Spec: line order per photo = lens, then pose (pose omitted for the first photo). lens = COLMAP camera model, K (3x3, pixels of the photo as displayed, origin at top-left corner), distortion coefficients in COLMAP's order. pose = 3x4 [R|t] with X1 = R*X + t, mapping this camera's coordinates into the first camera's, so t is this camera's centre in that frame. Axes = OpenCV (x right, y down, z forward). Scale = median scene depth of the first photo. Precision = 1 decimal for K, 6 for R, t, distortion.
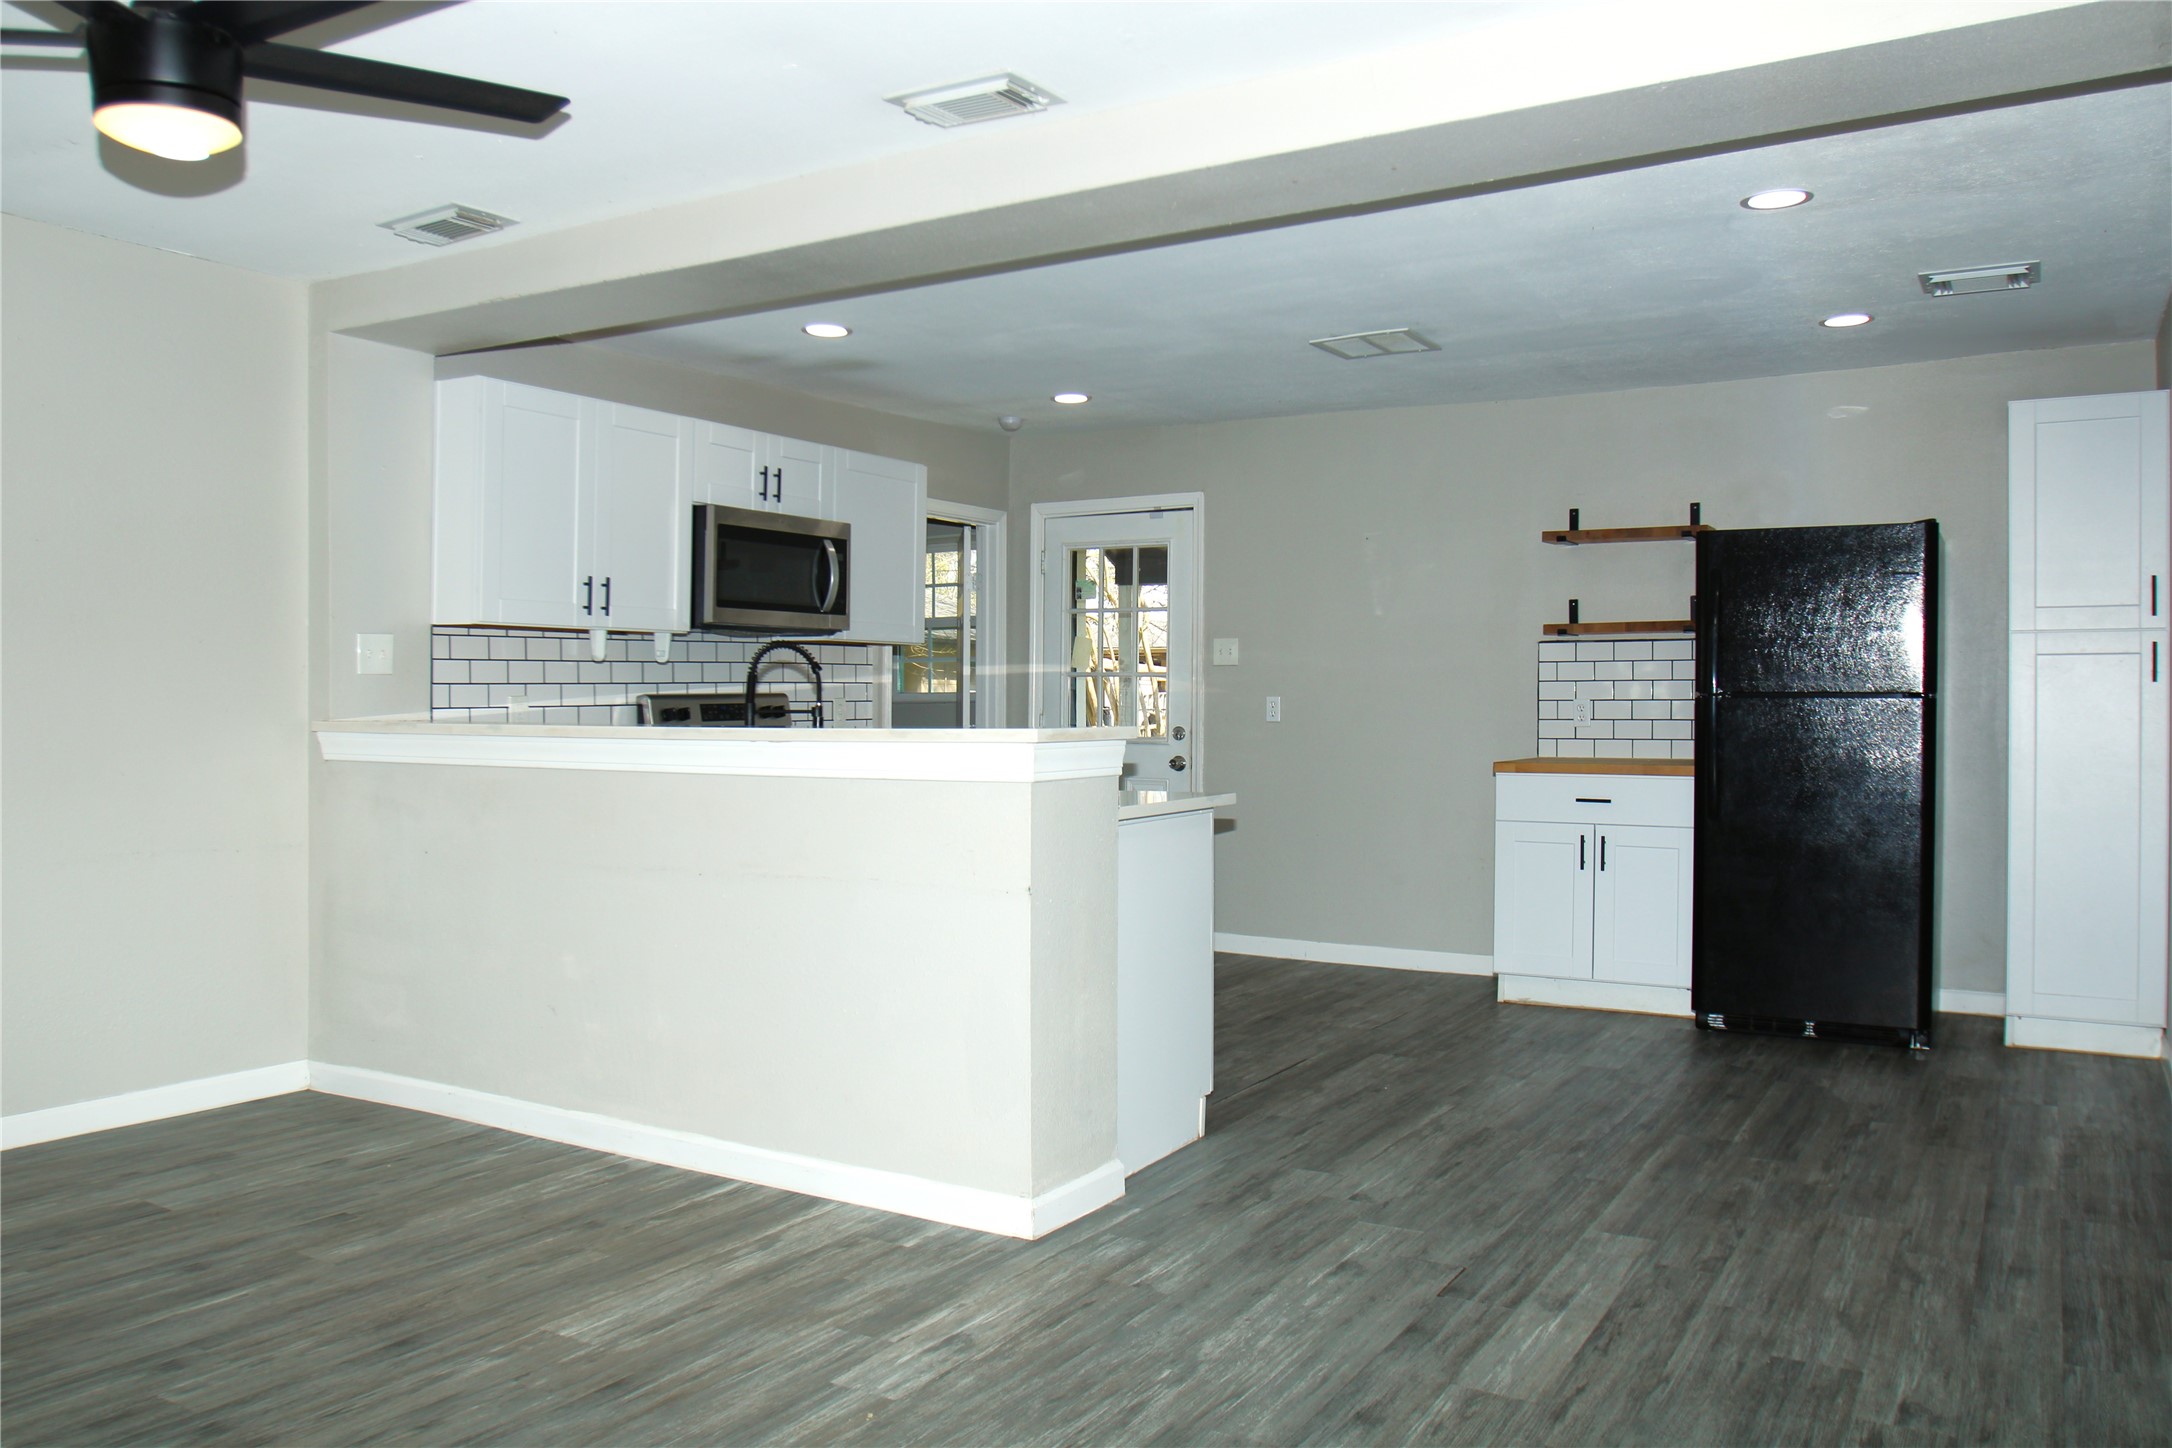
lens RADIAL K [[1633.8, 0, 1086.0], [0, 1633.8, 724.0], [0, 0, 1]] dist [-0.090878, 0.060752]
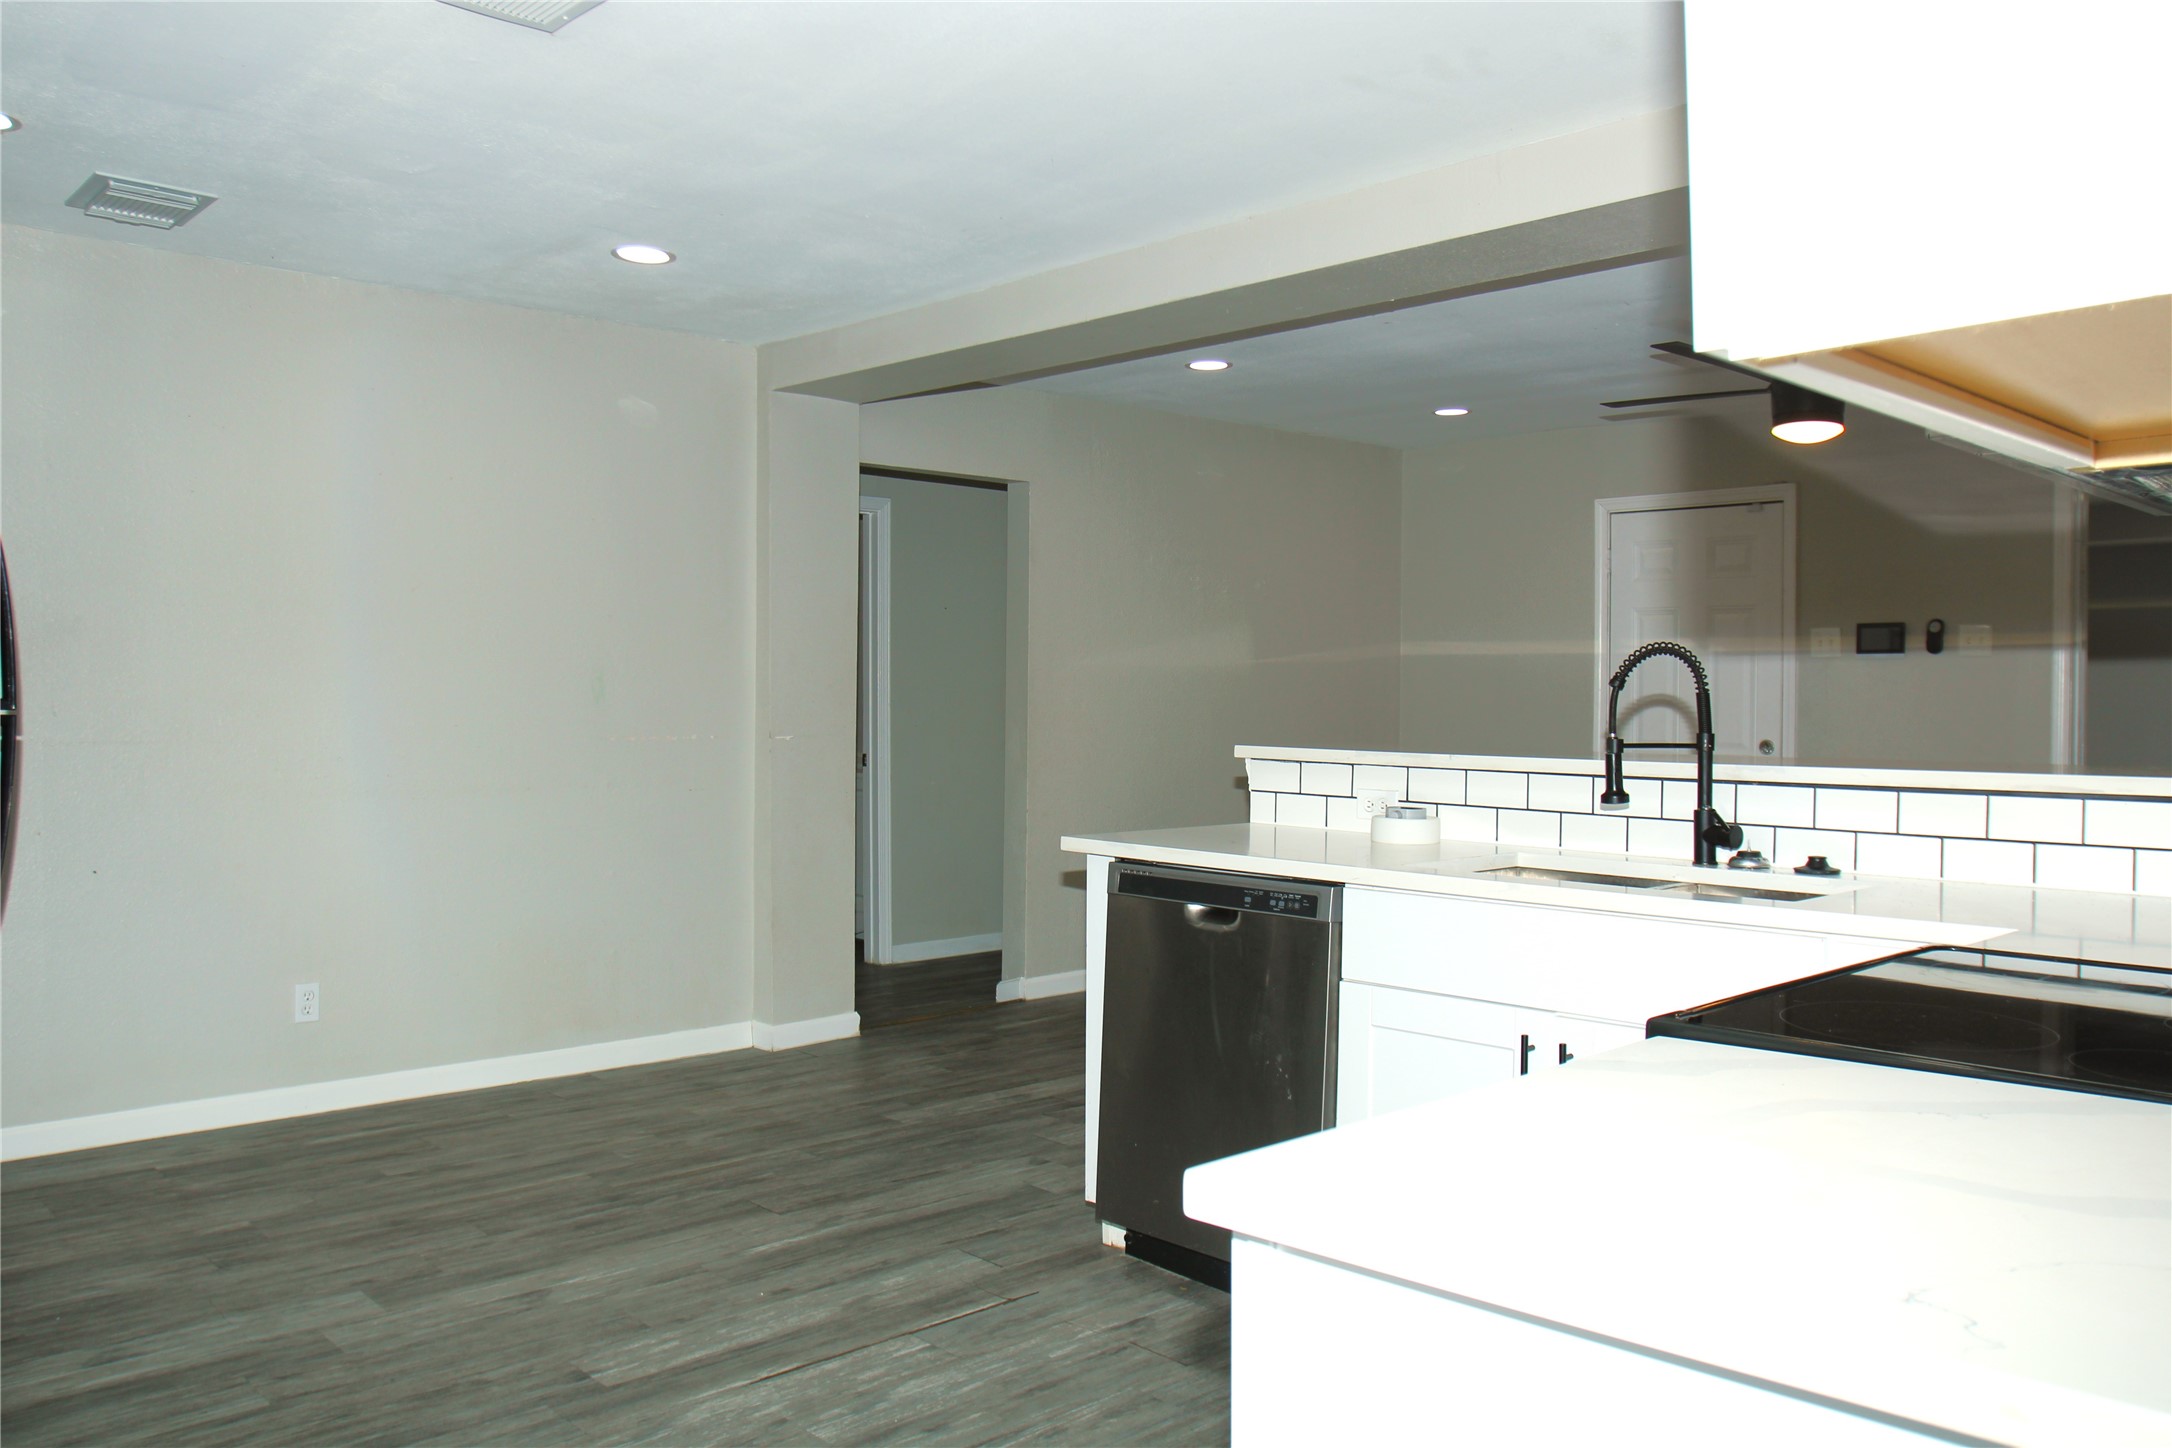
lens RADIAL K [[1633.8, 0, 1086.0], [0, 1633.8, 724.0], [0, 0, 1]] dist [-0.090878, 0.060752]
pose [[-0.964542, -0.008132, 0.263806, -0.129783], [-0.000121, 0.999539, 0.030366, -0.037106], [-0.263931, 0.029258, -0.964098, 1.710912]]
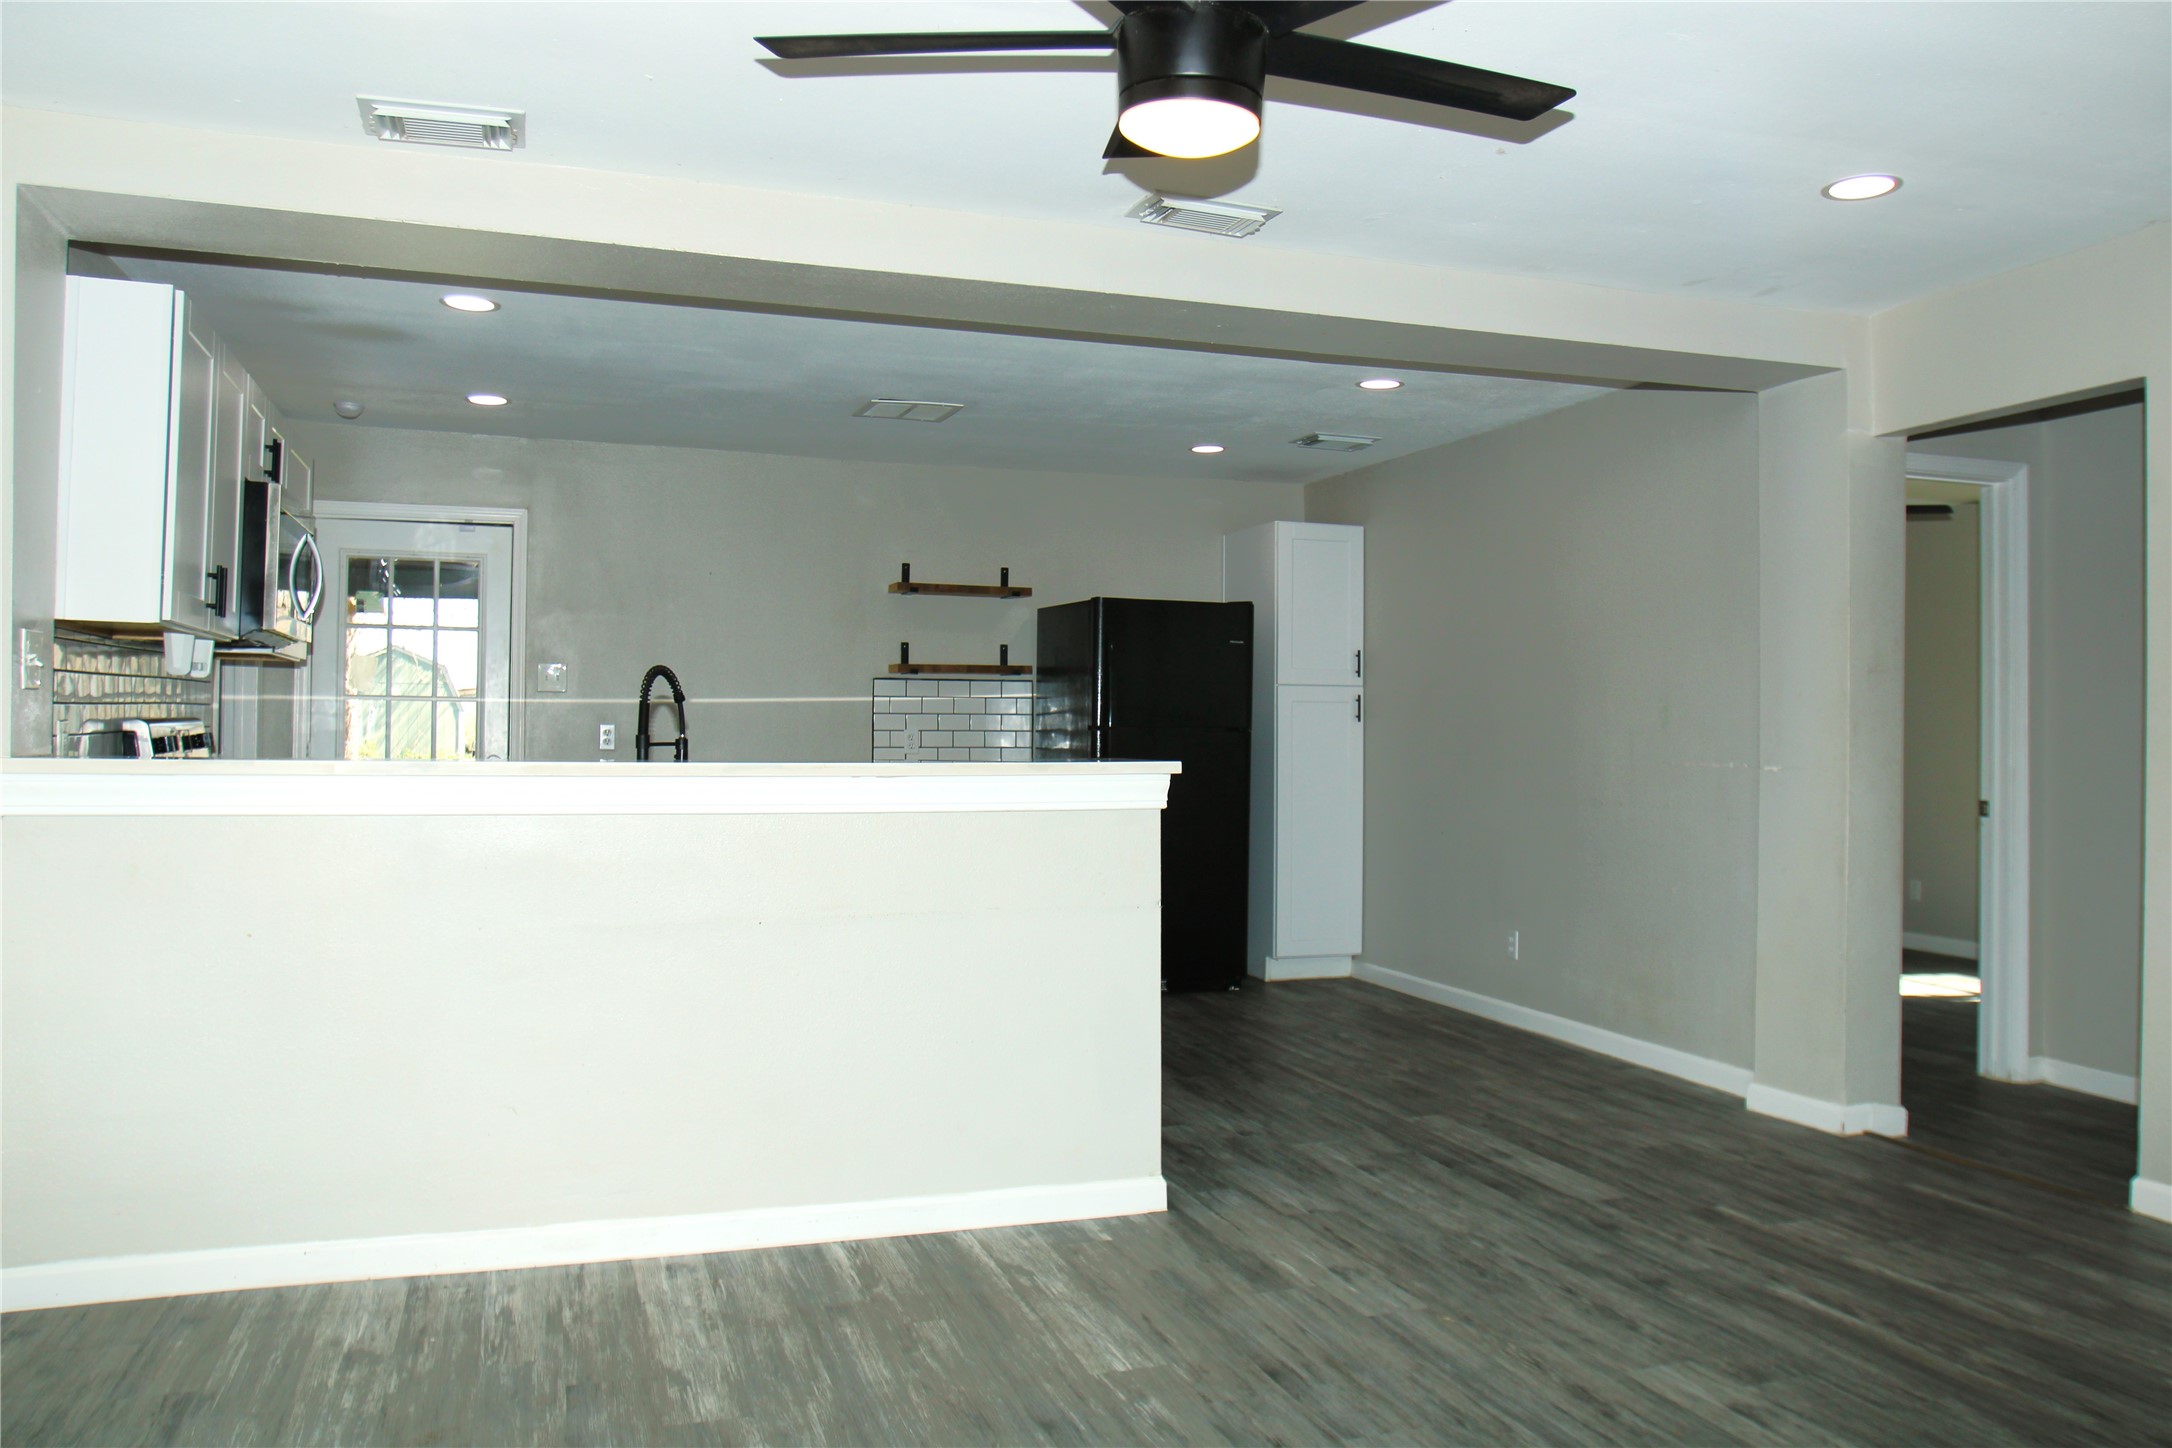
lens RADIAL K [[1633.8, 0, 1086.0], [0, 1633.8, 724.0], [0, 0, 1]] dist [-0.090878, 0.060752]
pose [[0.642292, 0.007696, 0.766422, -0.722664], [0.002513, 0.999923, -0.012147, -0.007237], [-0.766456, 0.009728, 0.642223, 0.236157]]
